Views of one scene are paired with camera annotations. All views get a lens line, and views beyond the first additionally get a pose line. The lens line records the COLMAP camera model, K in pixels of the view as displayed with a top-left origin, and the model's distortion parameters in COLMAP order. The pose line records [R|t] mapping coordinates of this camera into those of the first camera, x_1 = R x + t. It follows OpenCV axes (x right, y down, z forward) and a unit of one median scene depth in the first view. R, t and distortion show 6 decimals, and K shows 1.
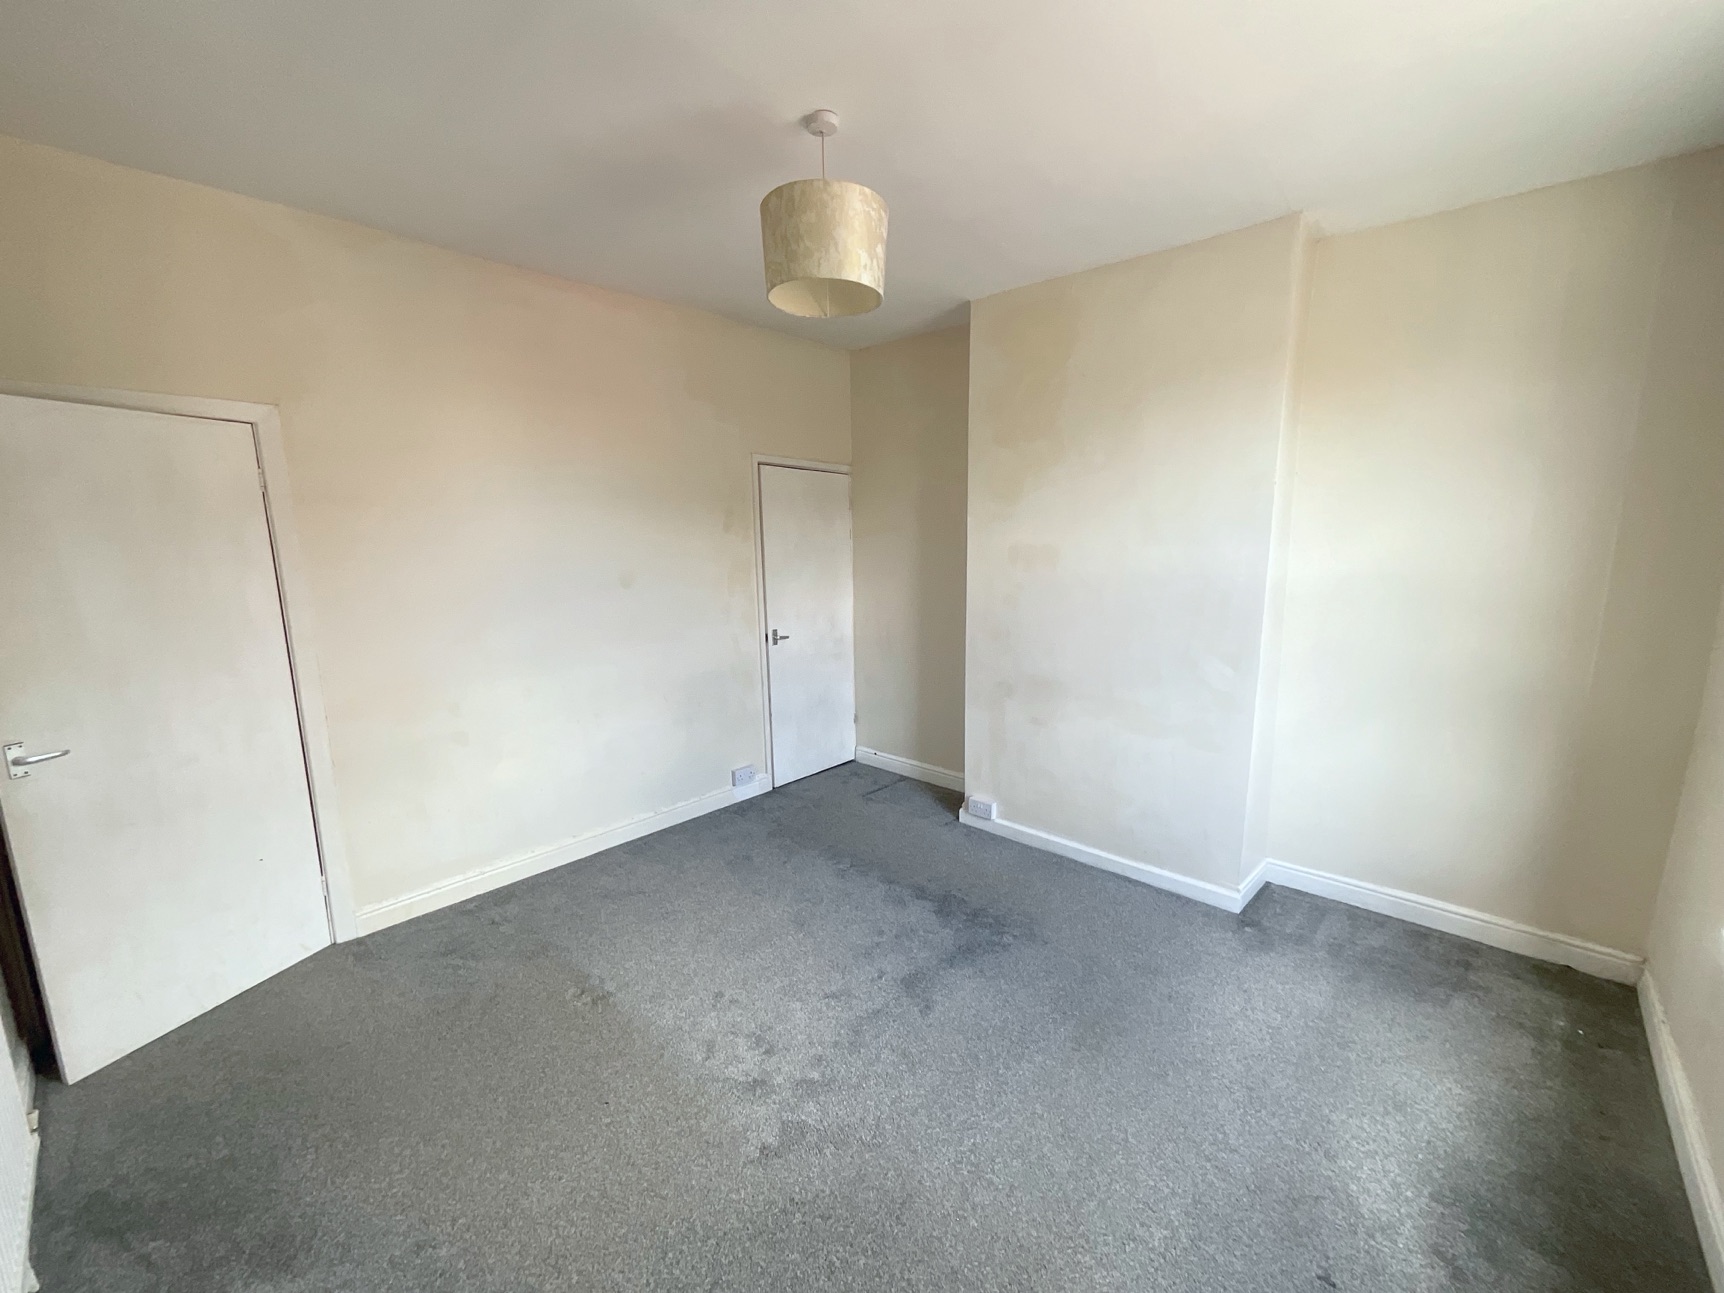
lens RADIAL K [[700.7, 0, 858.3], [0, 700.7, 647.5], [0, 0, 1]] dist [0.003180, 0.000344]
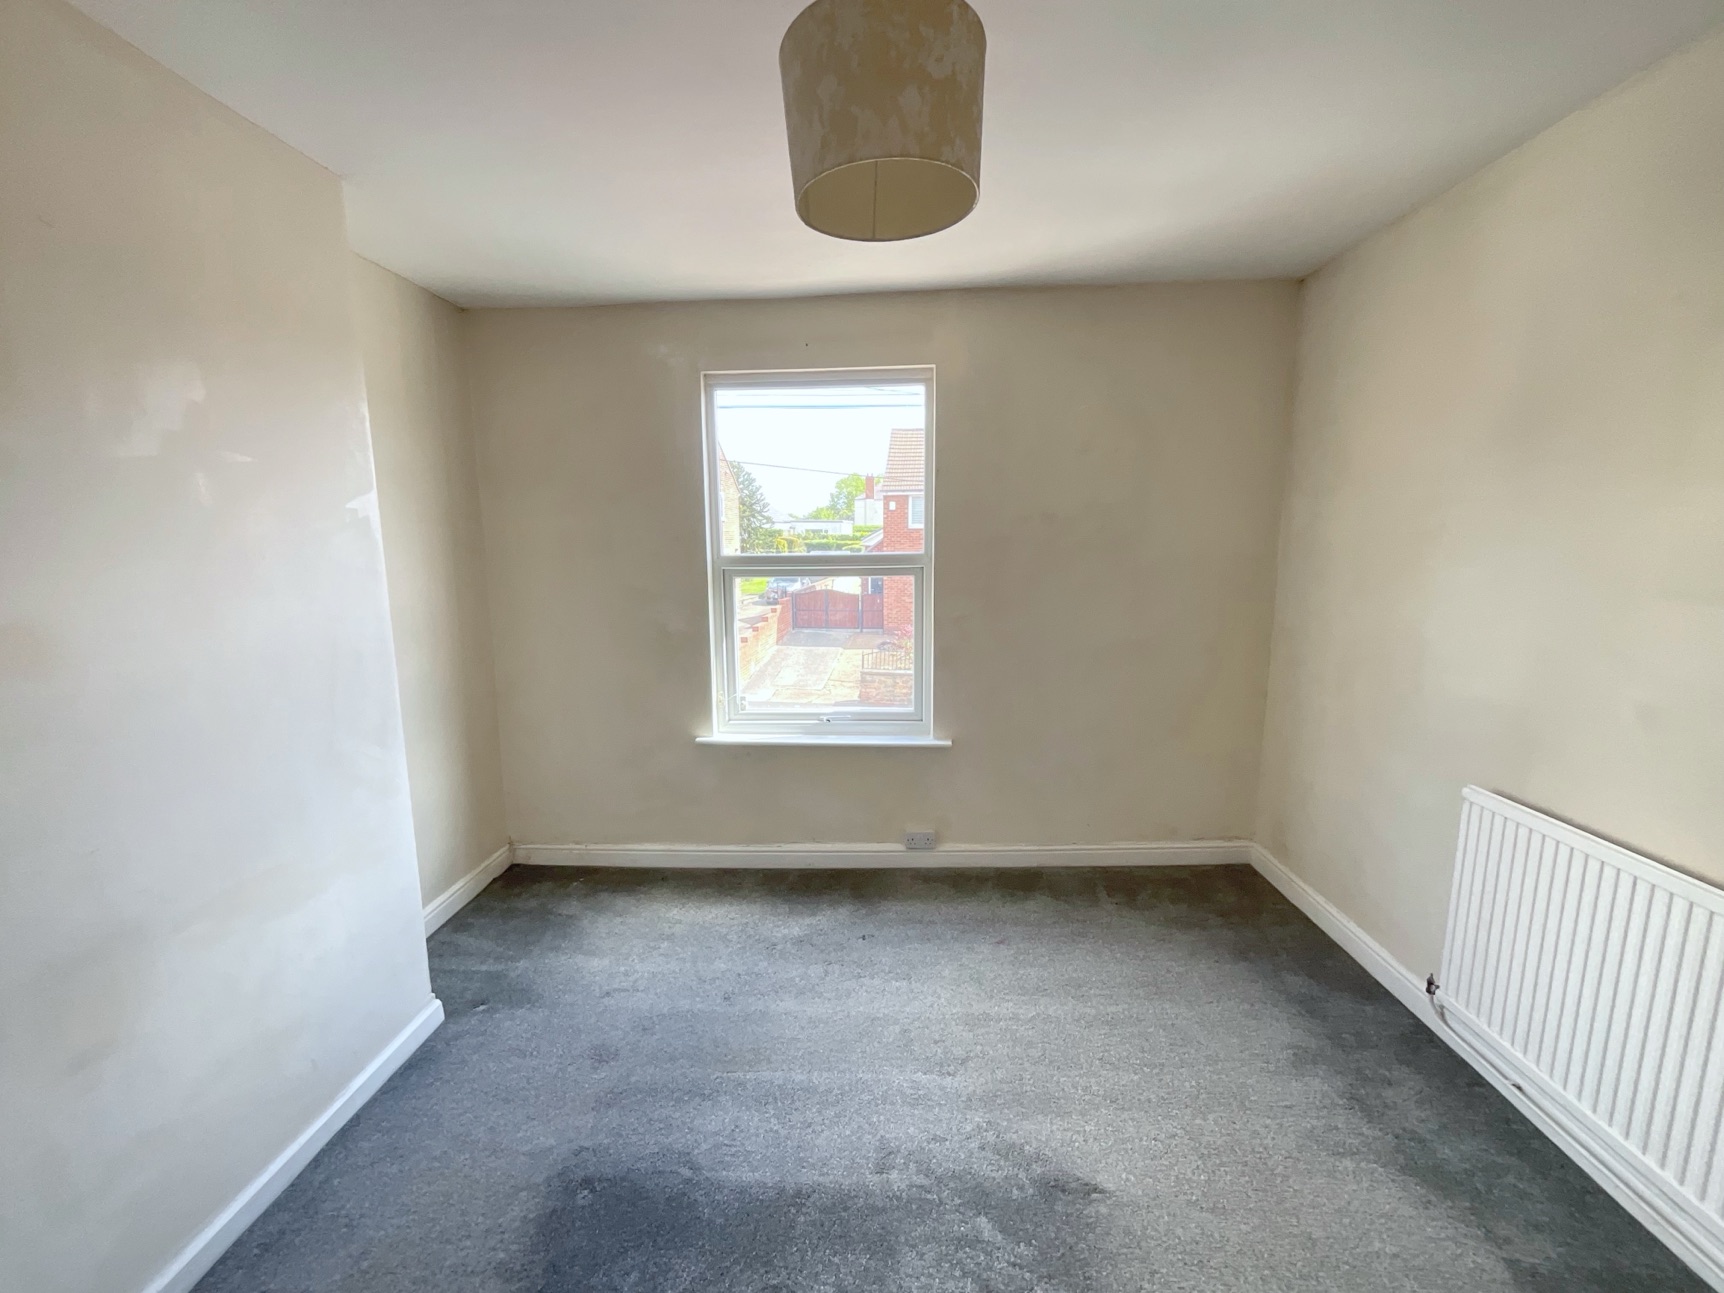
lens RADIAL K [[700.7, 0, 858.3], [0, 700.7, 647.5], [0, 0, 1]] dist [0.003180, 0.000344]
pose [[-0.648371, -0.103910, 0.754200, -0.418030], [0.139830, 0.957536, 0.252134, -0.215245], [-0.748373, 0.268937, -0.606309, 1.157880]]
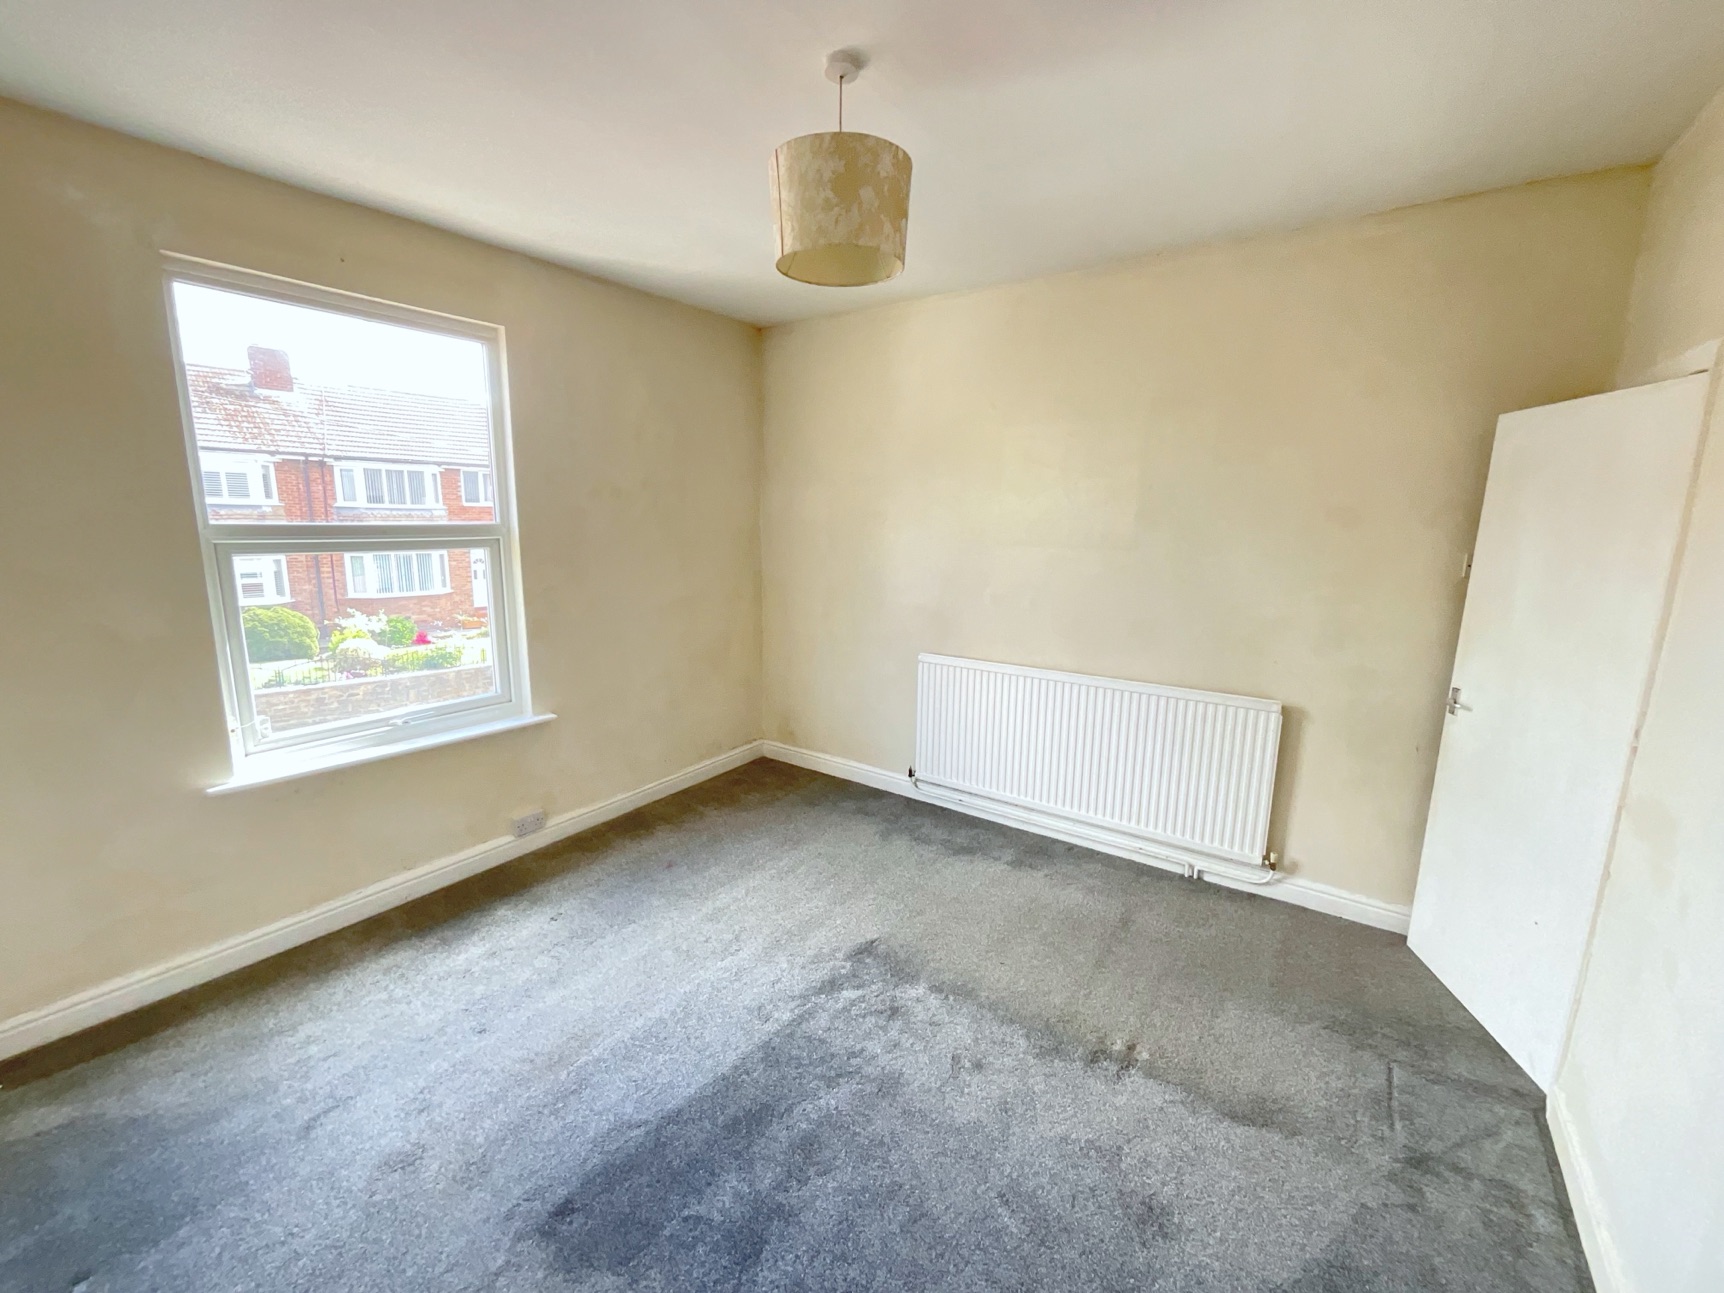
lens RADIAL K [[700.7, 0, 858.3], [0, 700.7, 647.5], [0, 0, 1]] dist [0.003180, 0.000344]
pose [[-0.992698, 0.018210, -0.119246, 0.034198], [-0.023470, 0.940489, 0.339011, -0.266817], [0.118323, 0.339335, -0.933194, 1.533616]]
